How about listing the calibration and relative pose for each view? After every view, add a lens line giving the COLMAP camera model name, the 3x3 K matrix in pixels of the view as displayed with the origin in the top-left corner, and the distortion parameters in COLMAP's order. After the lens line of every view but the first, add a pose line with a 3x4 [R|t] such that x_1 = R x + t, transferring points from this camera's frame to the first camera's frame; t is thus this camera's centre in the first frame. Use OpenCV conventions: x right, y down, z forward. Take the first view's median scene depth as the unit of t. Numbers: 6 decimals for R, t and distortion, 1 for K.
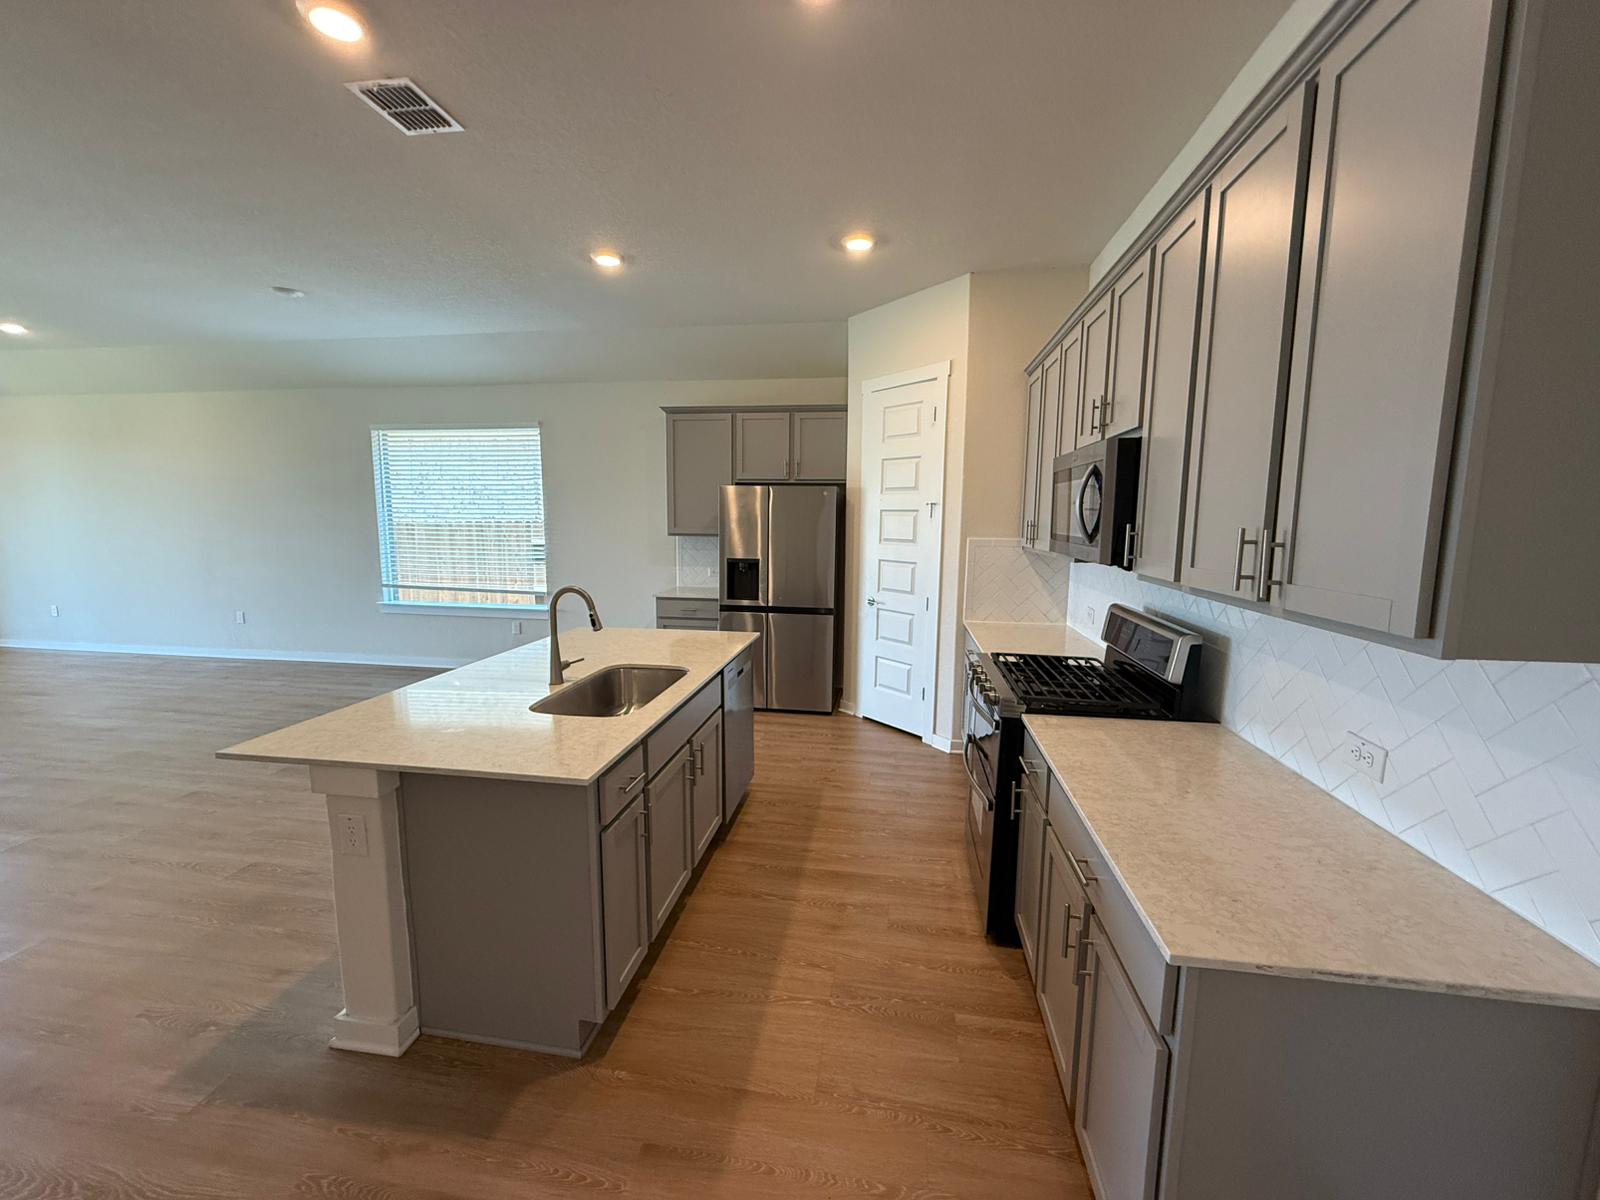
lens RADIAL K [[644.8, 0, 800.0], [0, 644.8, 600.0], [0, 0, 1]] dist [0.009782, -0.000326]
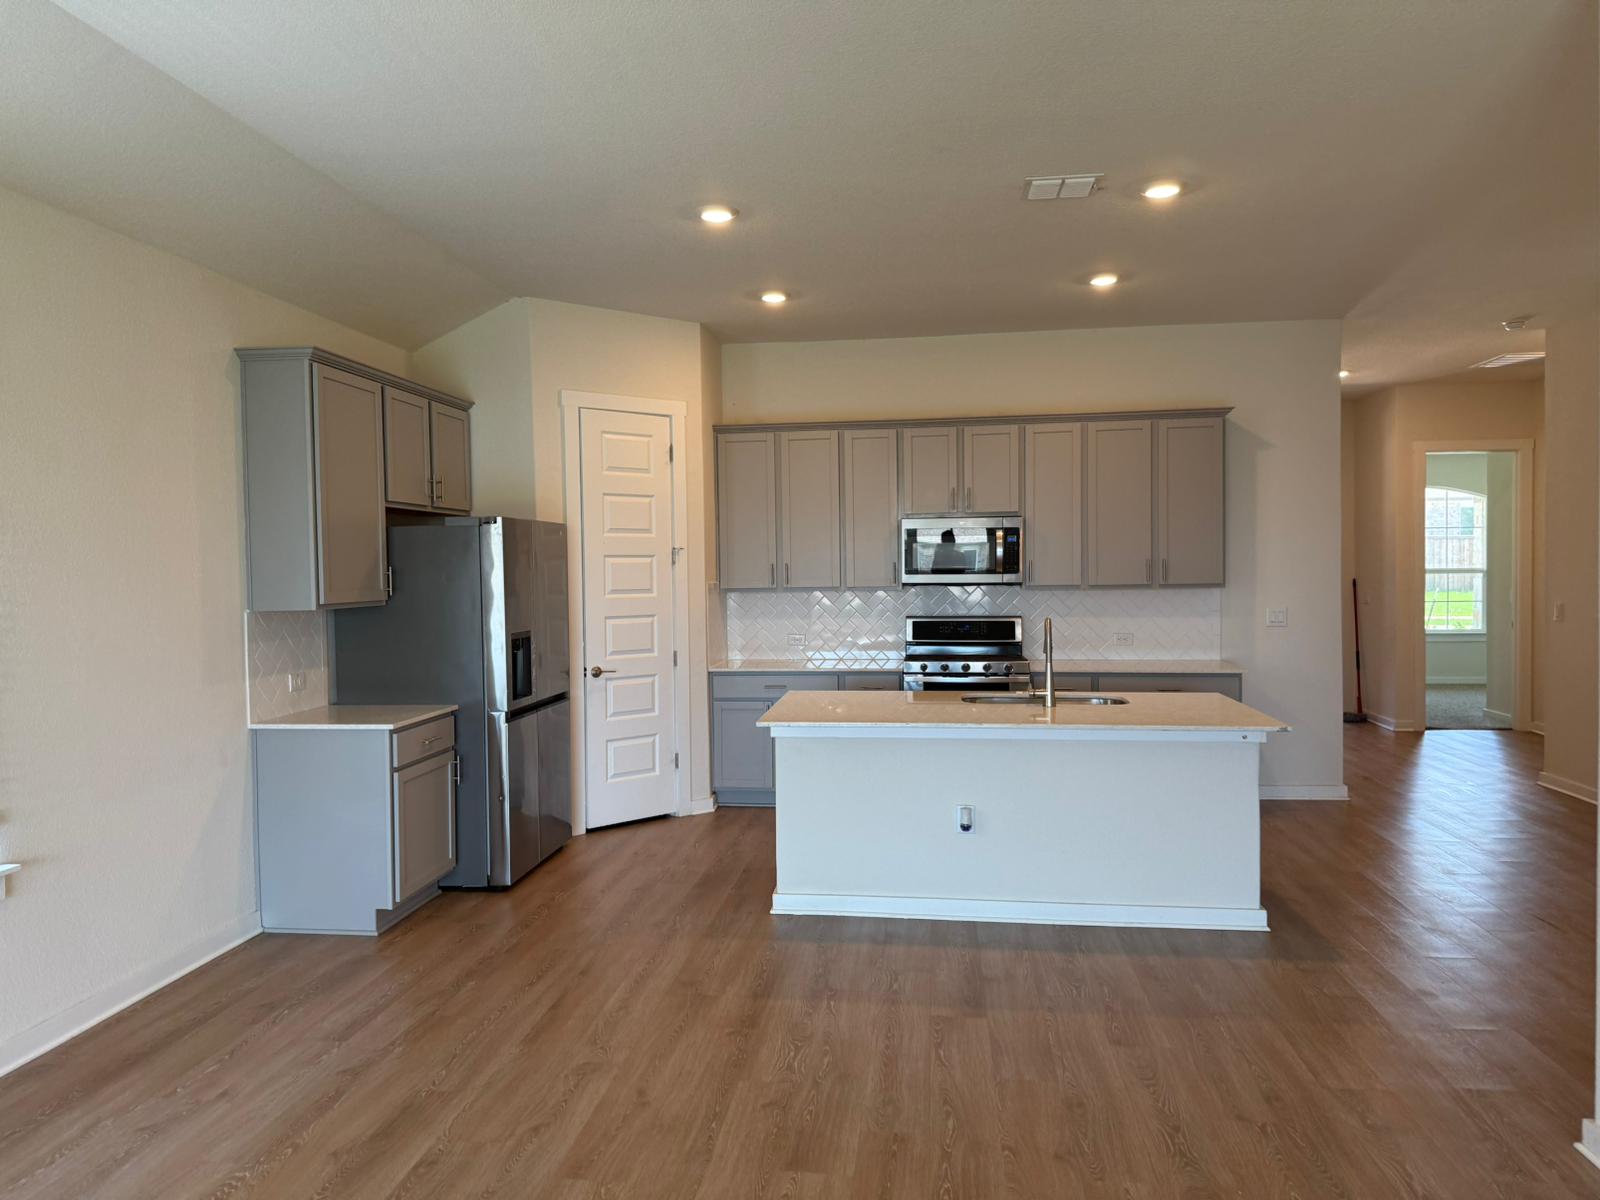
lens RADIAL K [[1092.0, 0, 798.4], [0, 1092.0, 590.9], [0, 0, 1]] dist [0.029931, 0.000865]
pose [[-0.029006, -0.034134, 0.998996, -1.324685], [0.141772, 0.989173, 0.037915, -0.120391], [-0.989474, 0.142730, -0.023853, 0.853573]]
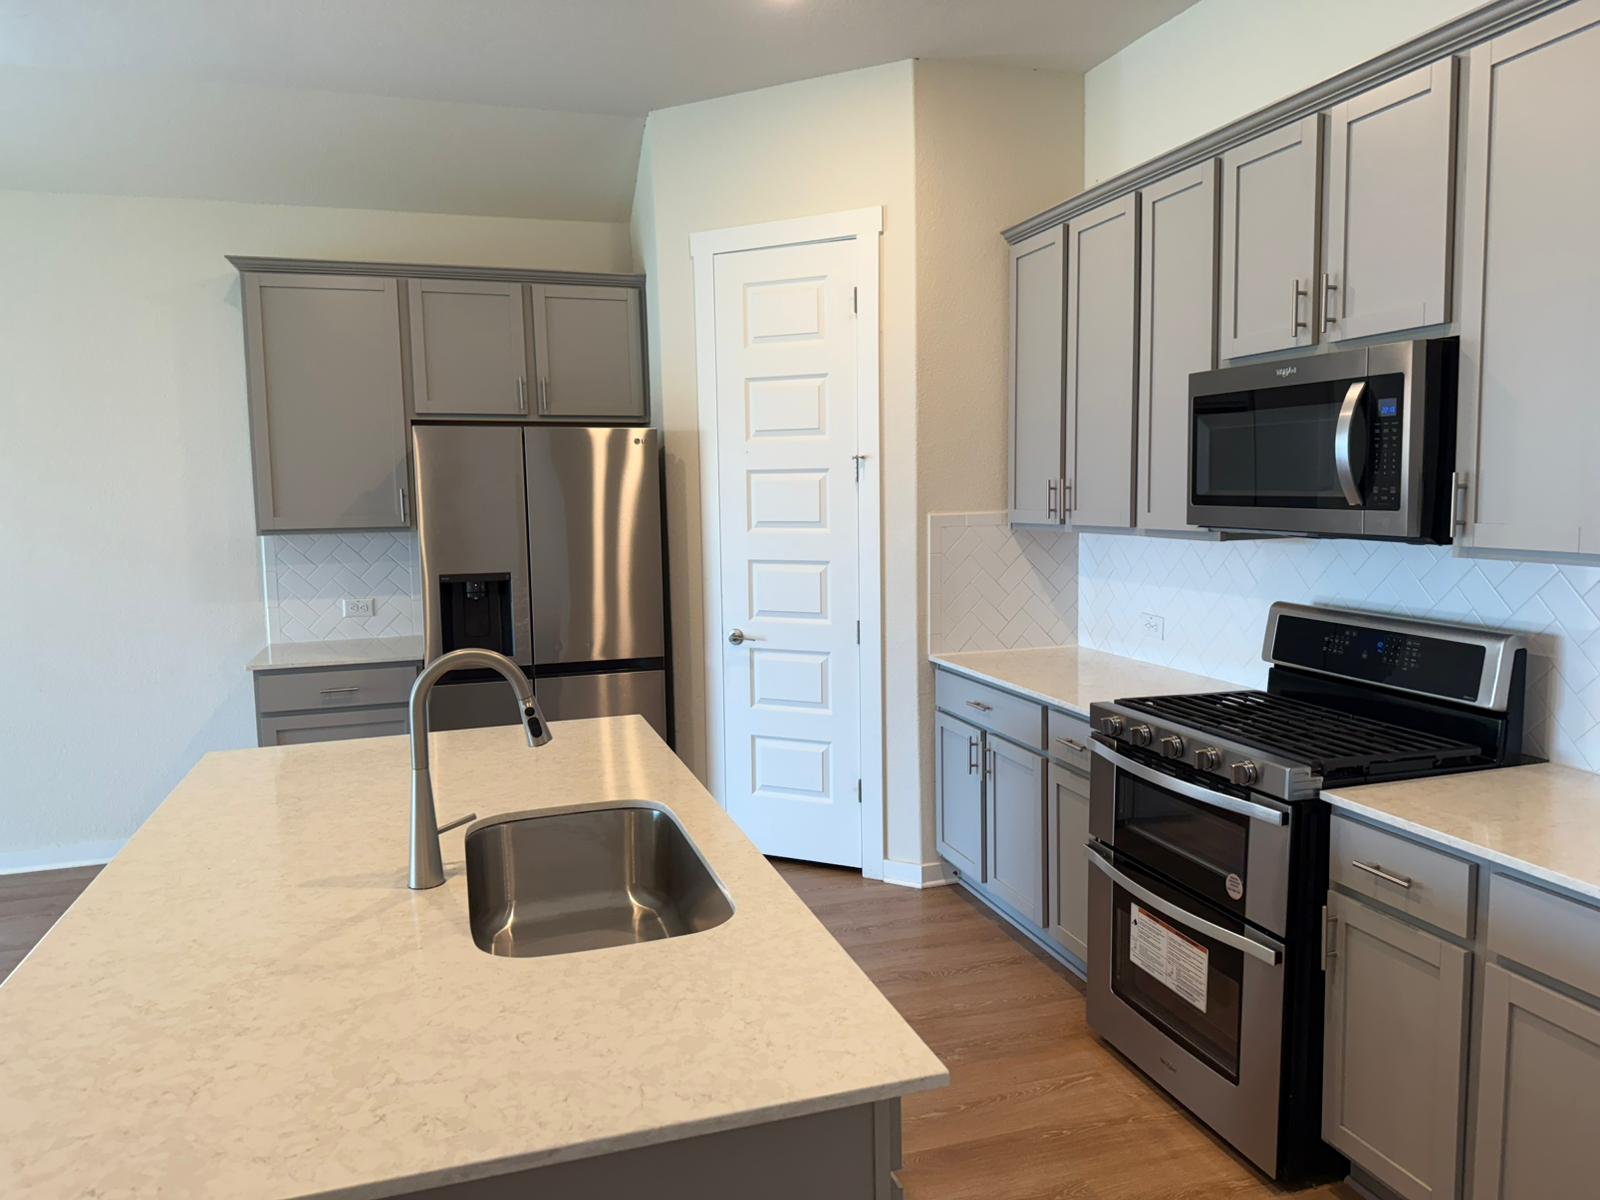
lens RADIAL K [[1126.6, 0, 808.4], [0, 1126.6, 594.8], [0, 0, 1]] dist [0.128993, -0.196513]
pose [[0.894666, -0.070289, 0.441171, -0.279954], [0.084962, 0.996292, -0.013563, -0.016708], [-0.438582, 0.049617, 0.897320, 0.123741]]
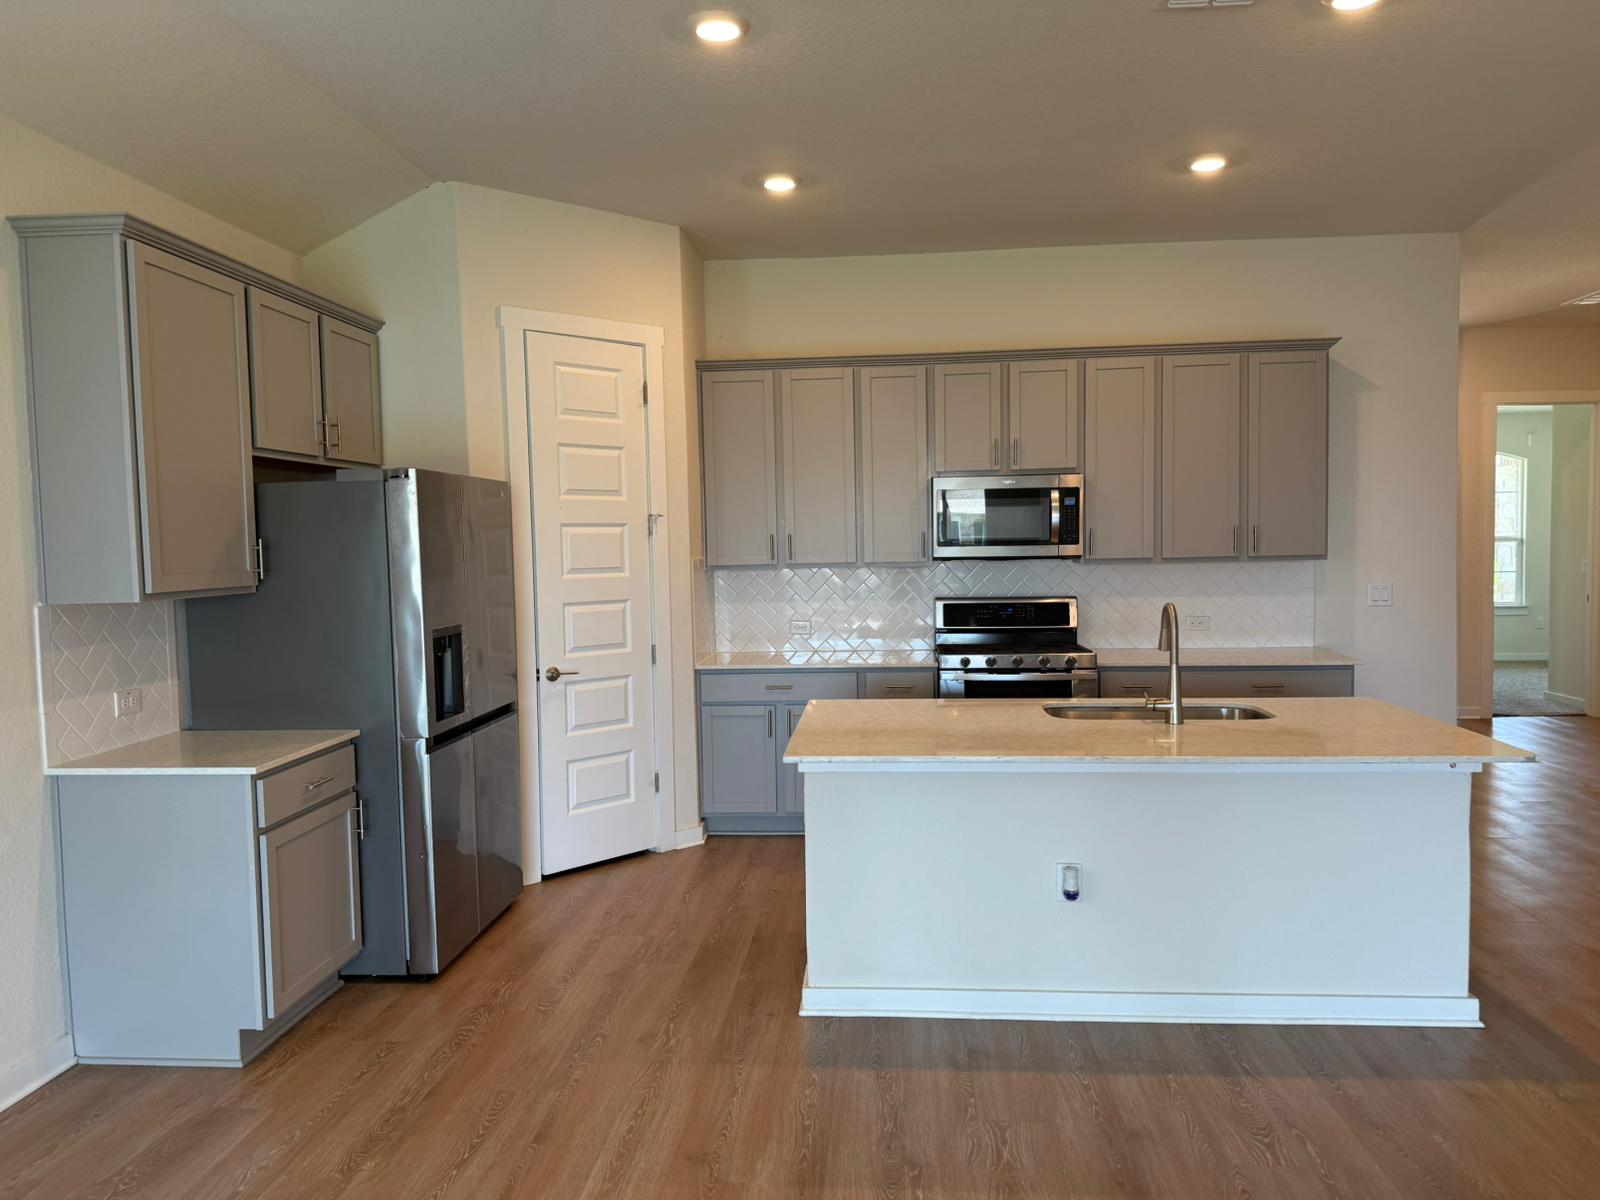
lens RADIAL K [[1098.2, 0, 814.1], [0, 1098.2, 600.1], [0, 0, 1]] dist [0.005078, -0.005697]
pose [[-0.079077, -0.065498, 0.994714, -1.015987], [0.146826, 0.986191, 0.076609, -0.119440], [-0.985997, 0.152107, -0.068368, 0.899387]]
